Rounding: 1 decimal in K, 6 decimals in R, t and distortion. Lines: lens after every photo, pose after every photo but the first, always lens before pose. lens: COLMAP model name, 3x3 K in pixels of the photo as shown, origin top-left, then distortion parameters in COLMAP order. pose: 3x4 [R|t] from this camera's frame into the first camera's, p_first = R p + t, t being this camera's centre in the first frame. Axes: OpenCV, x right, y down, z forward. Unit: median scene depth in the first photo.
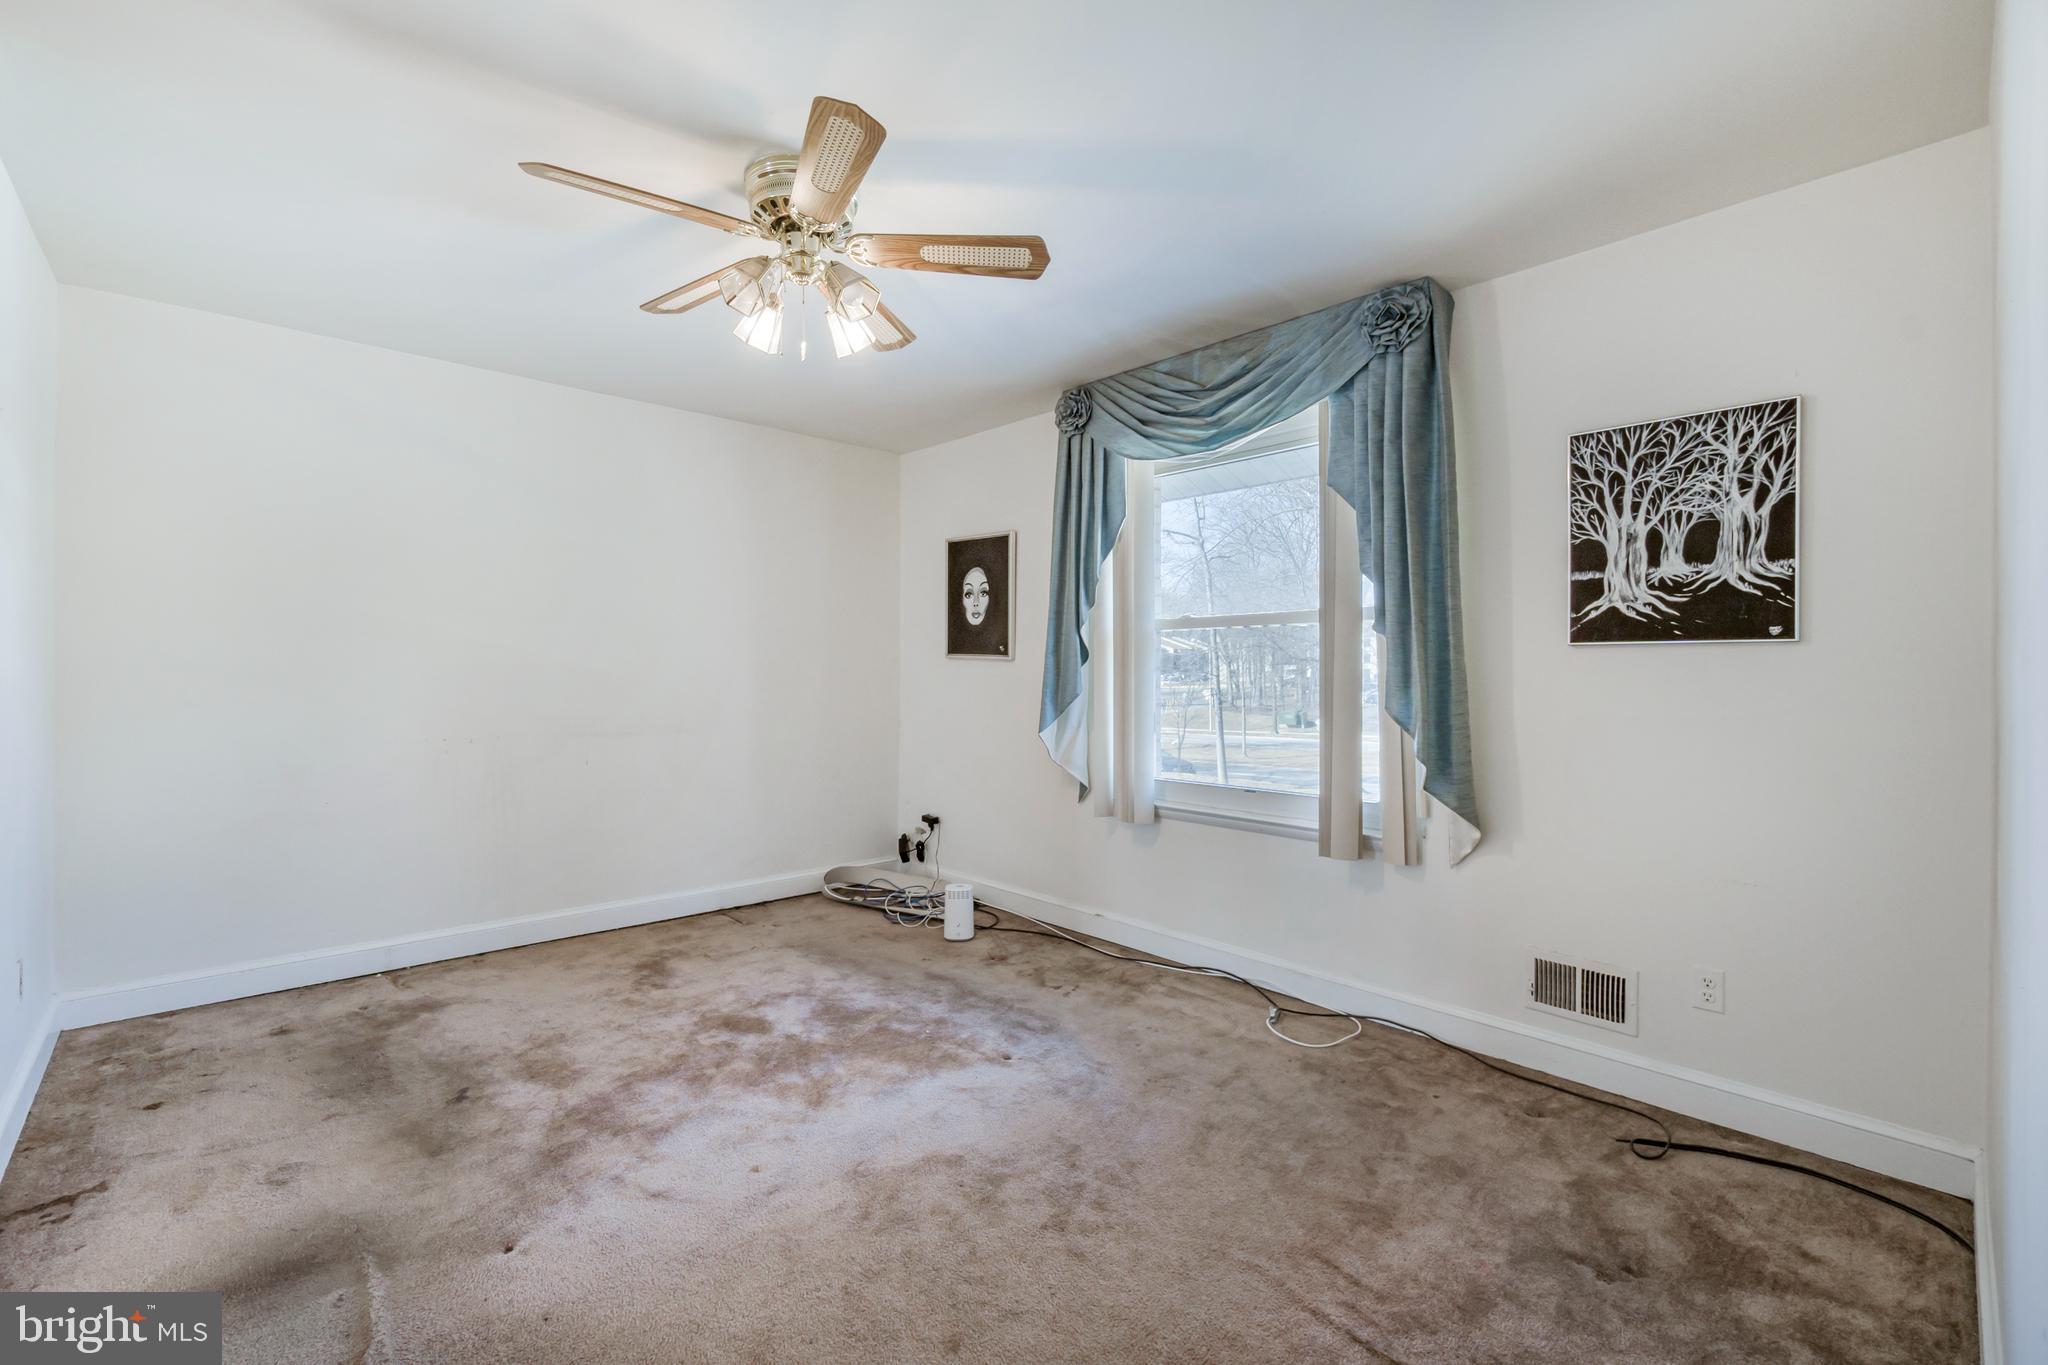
lens RADIAL K [[876.9, 0, 1015.2], [0, 876.9, 668.8], [0, 0, 1]] dist [-0.005881, 0.000640]
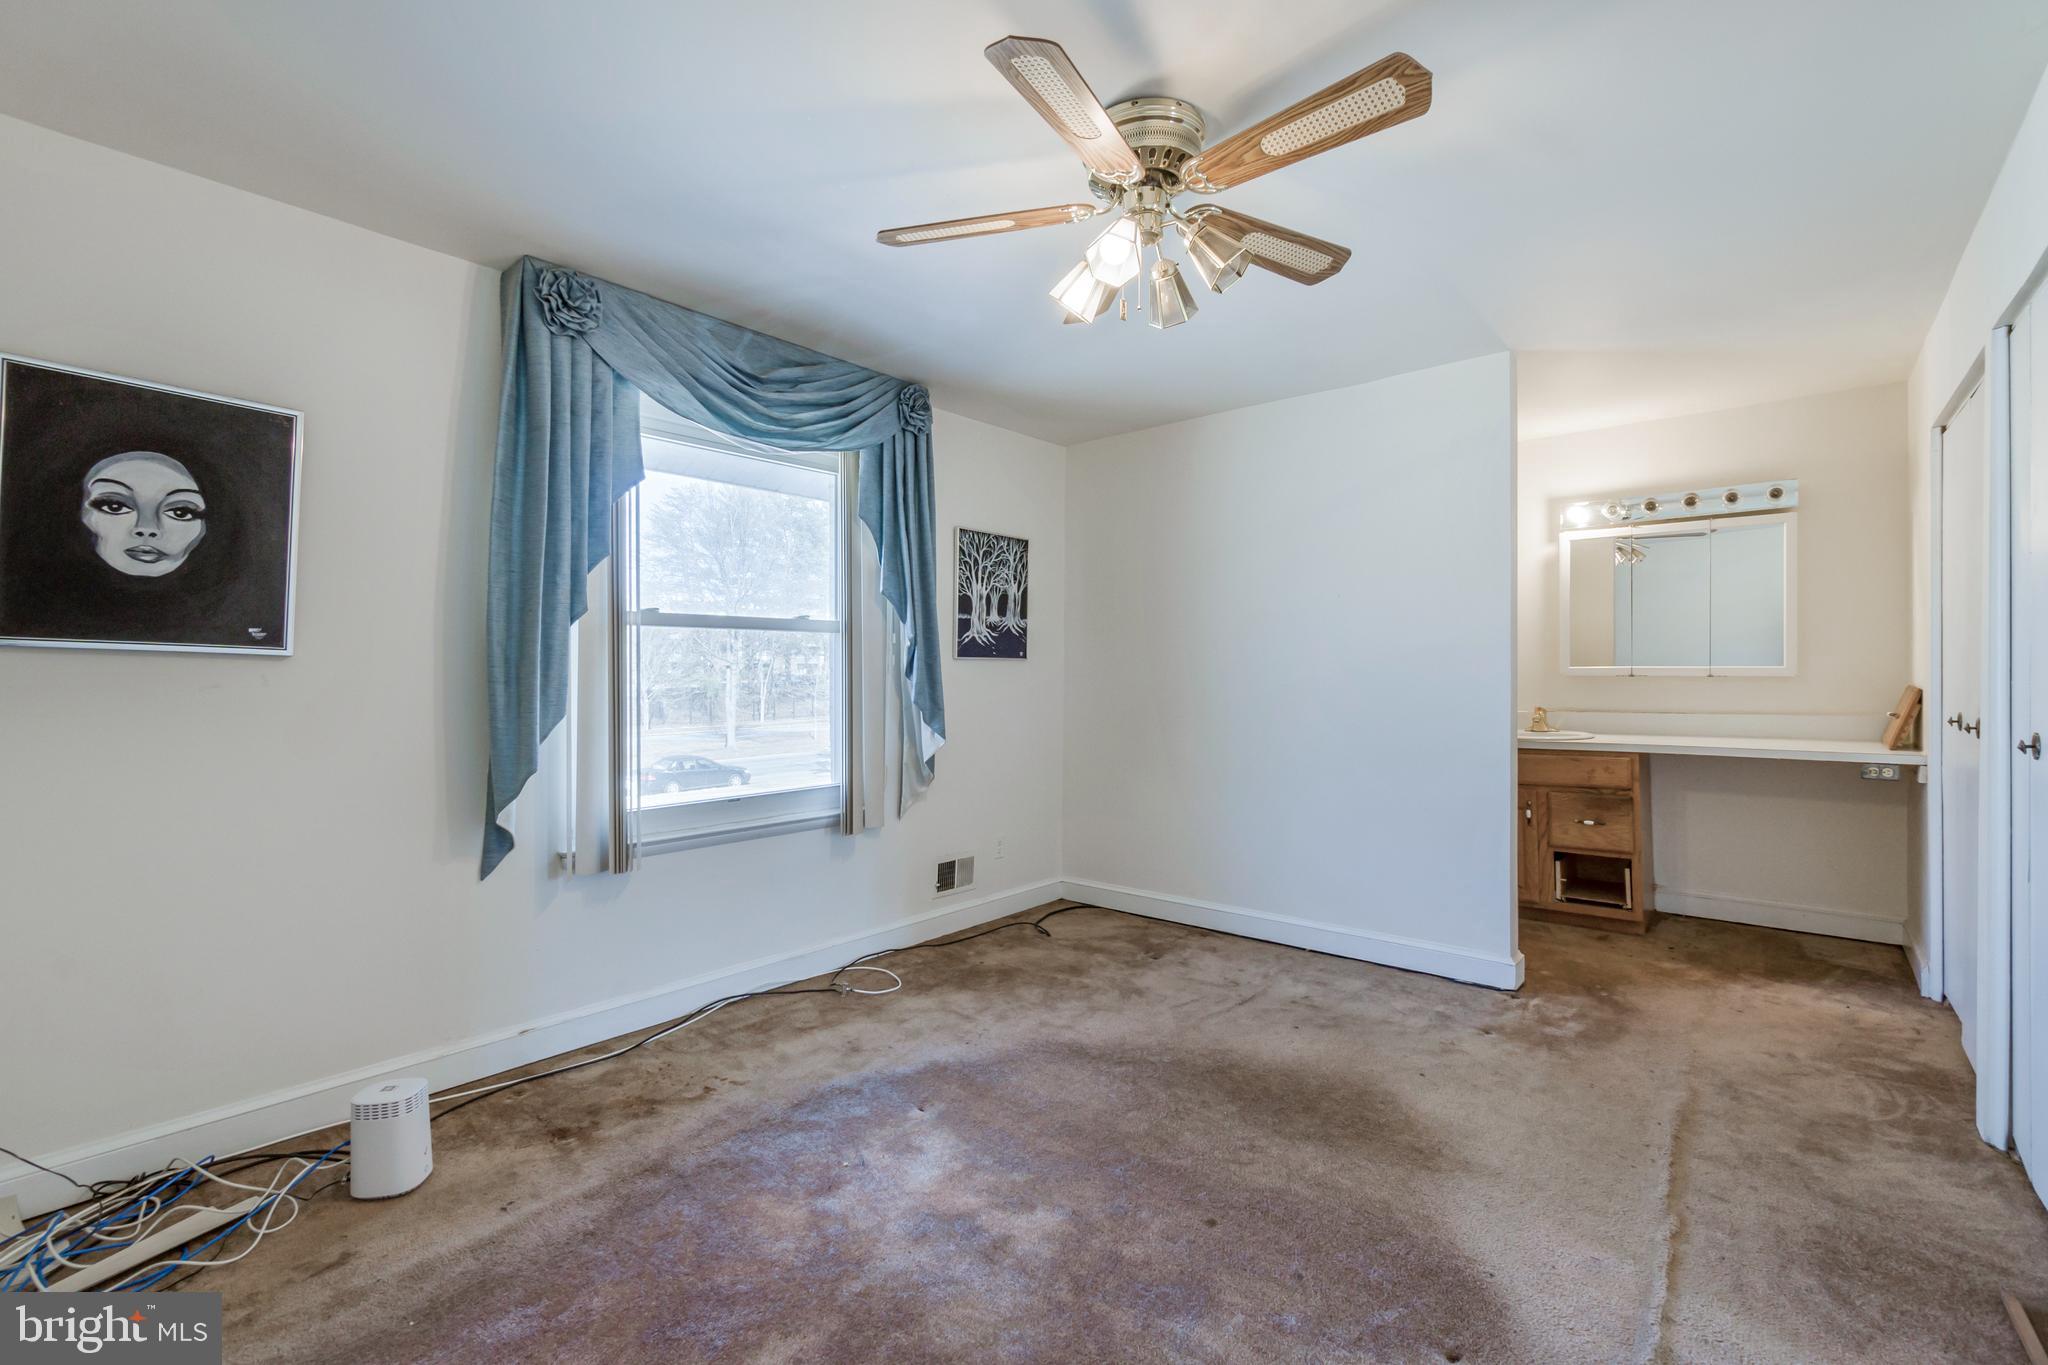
lens RADIAL K [[876.9, 0, 1015.2], [0, 876.9, 668.8], [0, 0, 1]] dist [-0.005881, 0.000640]
pose [[-0.103736, 0.005821, 0.994588, -0.971598], [0.000221, 0.999983, -0.005830, 0.000993], [-0.994605, -0.000385, -0.103736, 1.066212]]
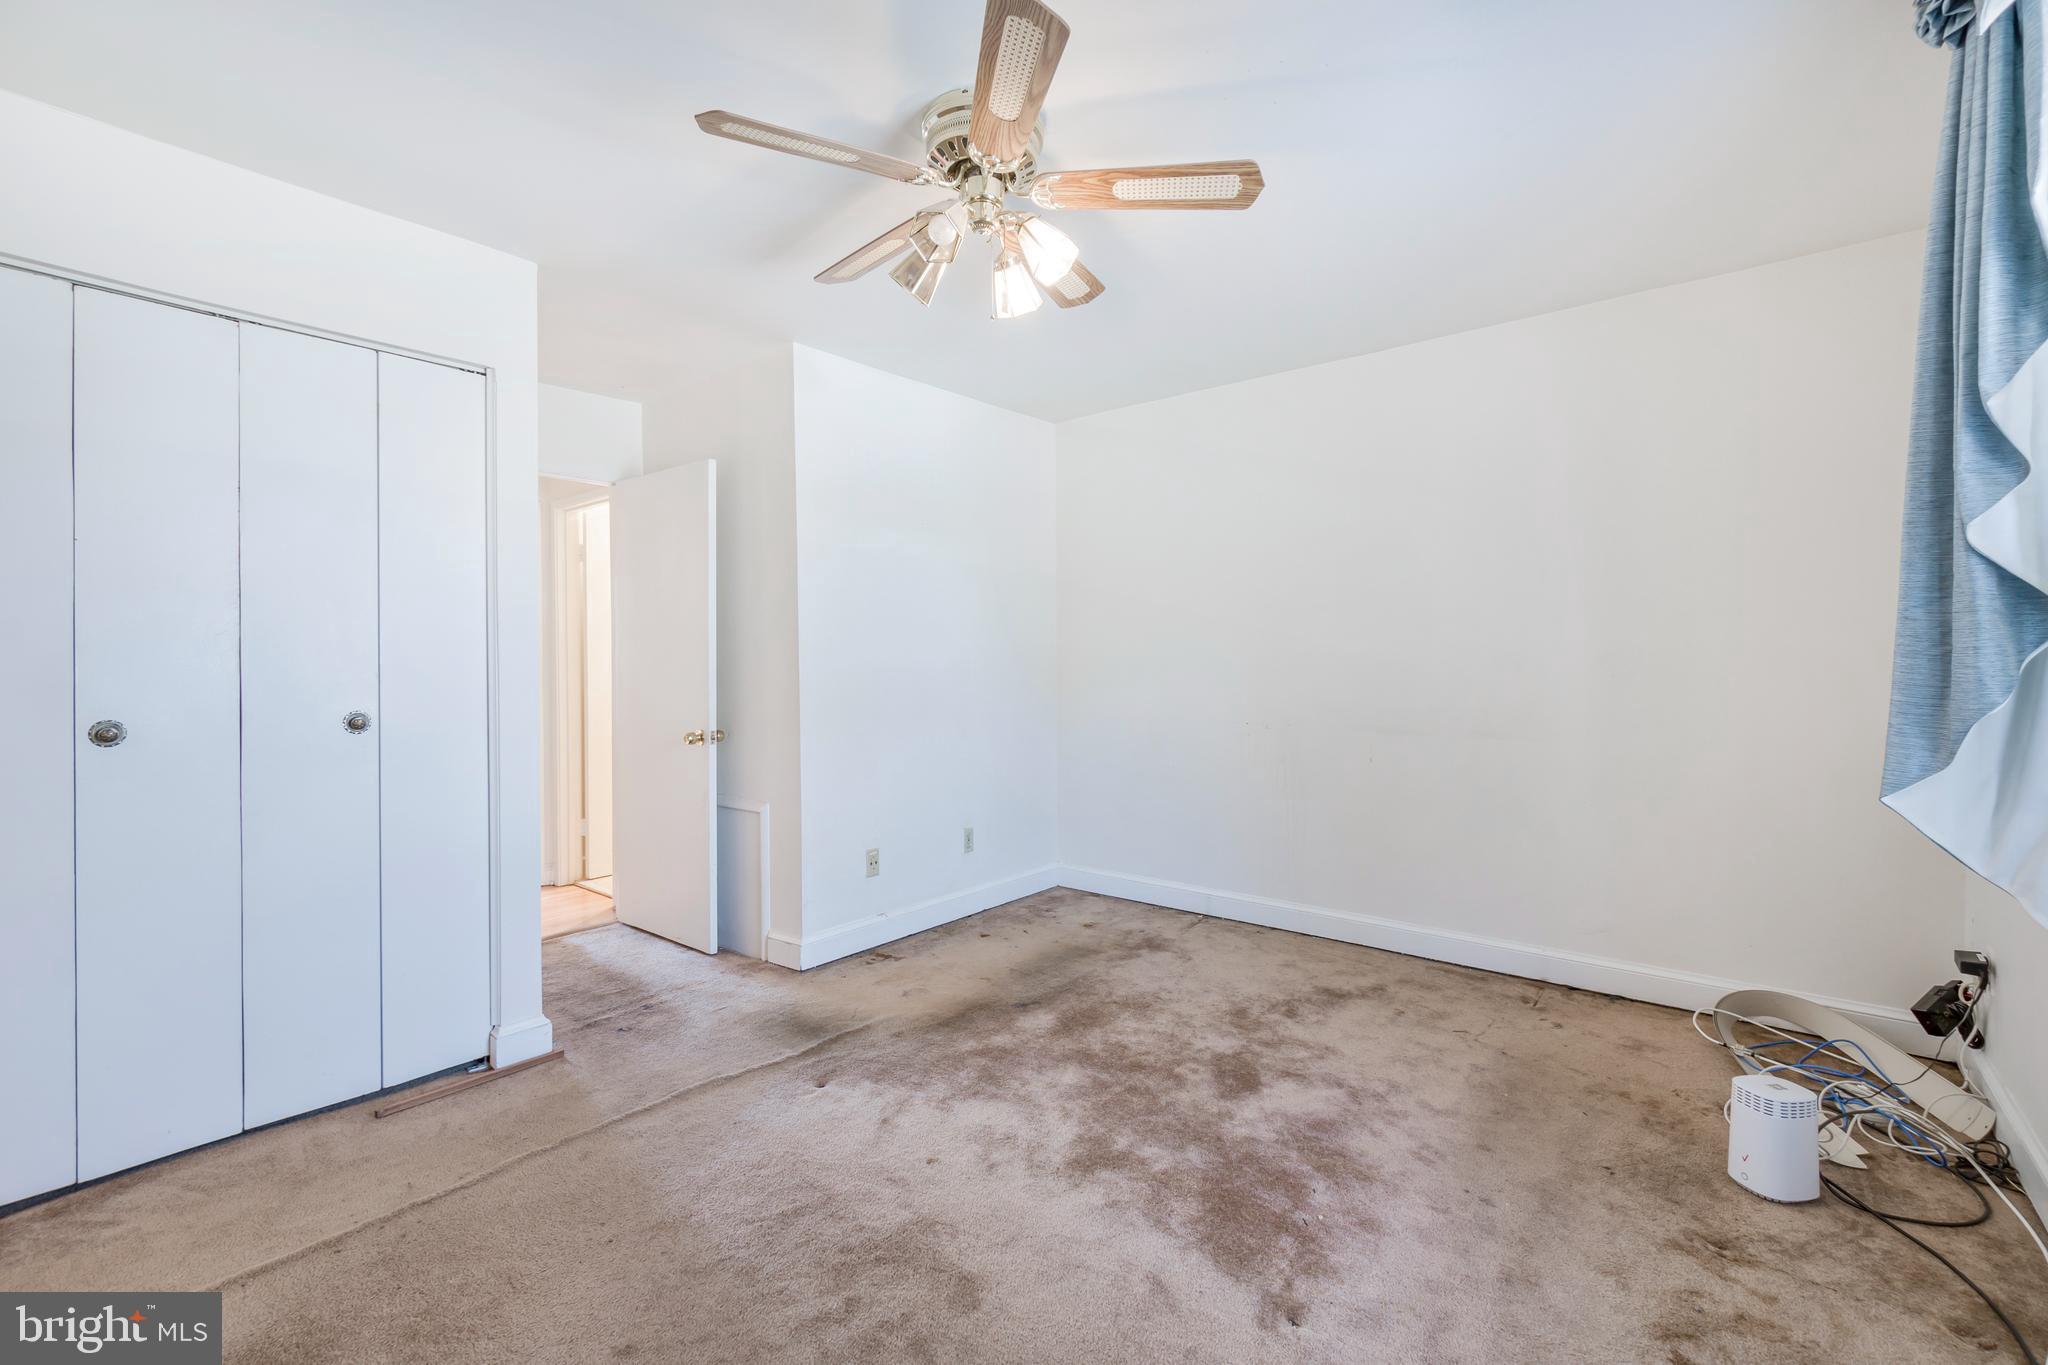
lens RADIAL K [[876.9, 0, 1015.2], [0, 876.9, 668.8], [0, 0, 1]] dist [-0.005881, 0.000640]
pose [[0.112658, -0.002973, -0.993629, 0.588891], [0.018859, 0.999822, -0.000853, 0.007064], [0.993455, -0.018643, 0.112694, 0.812915]]
